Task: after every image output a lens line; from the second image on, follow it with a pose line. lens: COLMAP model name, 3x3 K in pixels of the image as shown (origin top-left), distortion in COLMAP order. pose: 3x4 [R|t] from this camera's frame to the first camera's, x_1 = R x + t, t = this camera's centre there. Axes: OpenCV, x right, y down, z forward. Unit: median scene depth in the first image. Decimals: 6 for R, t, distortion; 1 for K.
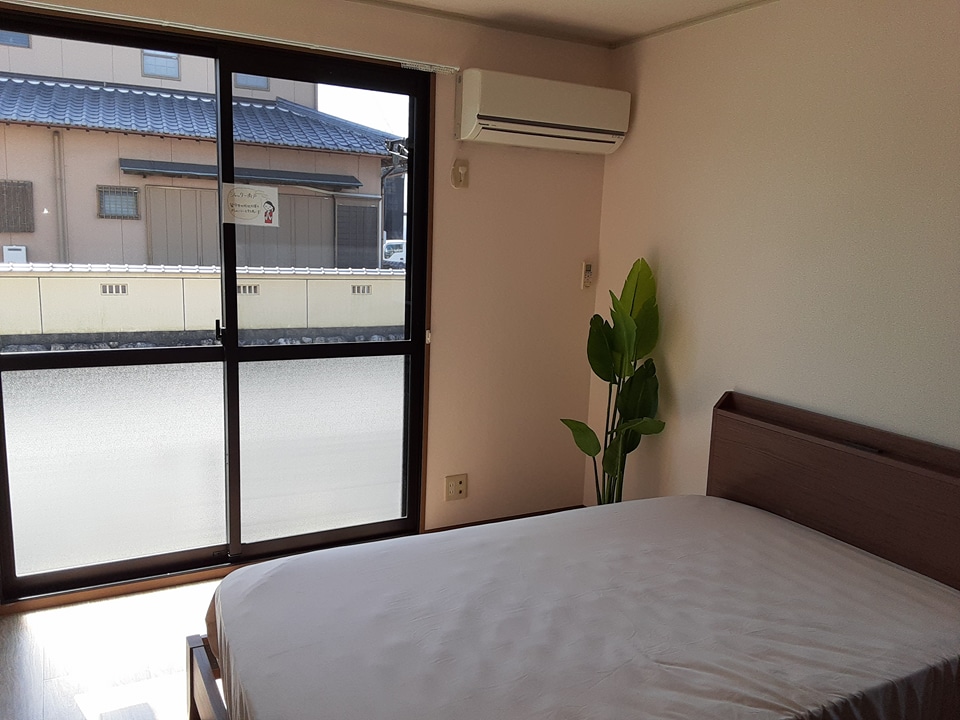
lens RADIAL K [[769.3, 0, 479.1], [0, 769.3, 357.5], [0, 0, 1]] dist [0.130643, -0.196329]
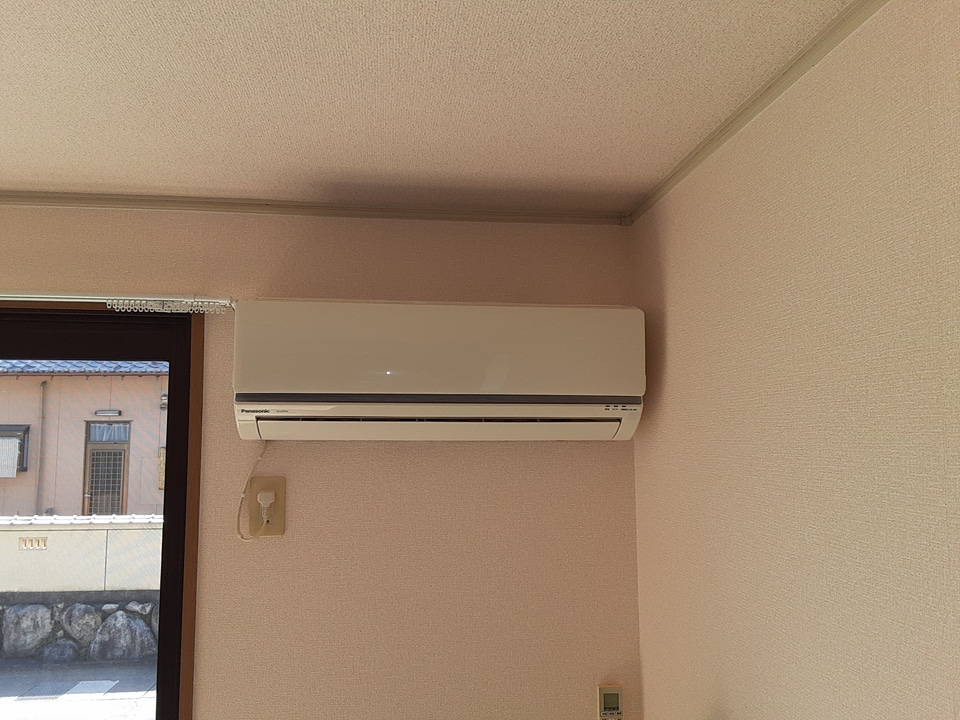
lens RADIAL K [[761.7, 0, 466.3], [0, 761.7, 362.2], [0, 0, 1]] dist [0.073831, -0.104753]
pose [[0.917371, -0.073918, -0.391110, 0.078015], [-0.031991, 0.965734, -0.257555, -0.057934], [0.396746, 0.248785, 0.883571, 0.173563]]
